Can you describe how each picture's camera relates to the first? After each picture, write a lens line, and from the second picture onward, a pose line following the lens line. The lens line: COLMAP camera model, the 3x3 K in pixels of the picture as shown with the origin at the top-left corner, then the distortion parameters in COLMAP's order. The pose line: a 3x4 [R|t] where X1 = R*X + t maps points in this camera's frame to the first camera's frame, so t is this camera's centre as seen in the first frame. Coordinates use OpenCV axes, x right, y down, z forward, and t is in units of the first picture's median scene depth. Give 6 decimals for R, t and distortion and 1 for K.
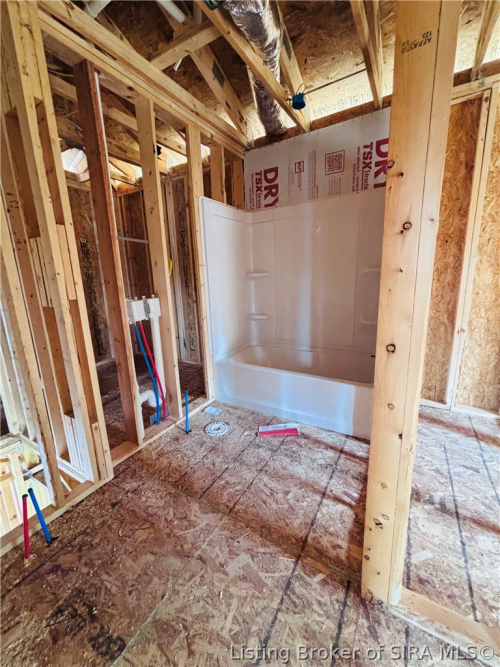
lens RADIAL K [[269.9, 0, 251.5], [0, 269.9, 331.1], [0, 0, 1]] dist [-0.003095, -0.000009]
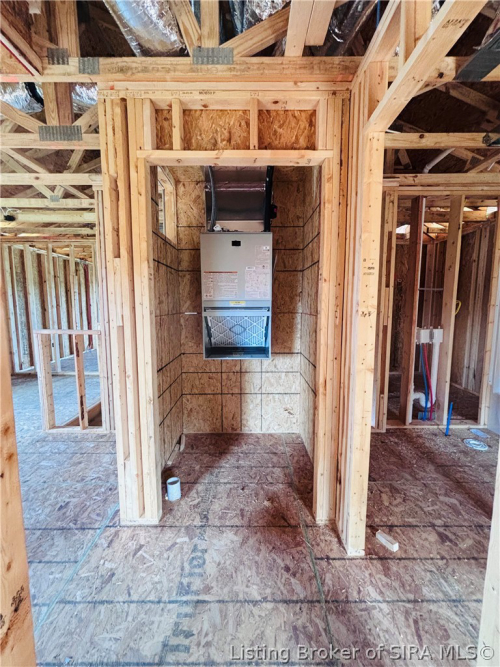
lens RADIAL K [[269.9, 0, 249.9], [0, 269.9, 331.9], [0, 0, 1]] dist [-0.003095, -0.000009]
pose [[0.507813, 0.124808, -0.852378, 0.336525], [-0.195903, 0.980256, 0.026821, 0.047114], [0.838897, 0.153364, 0.522237, -0.553024]]
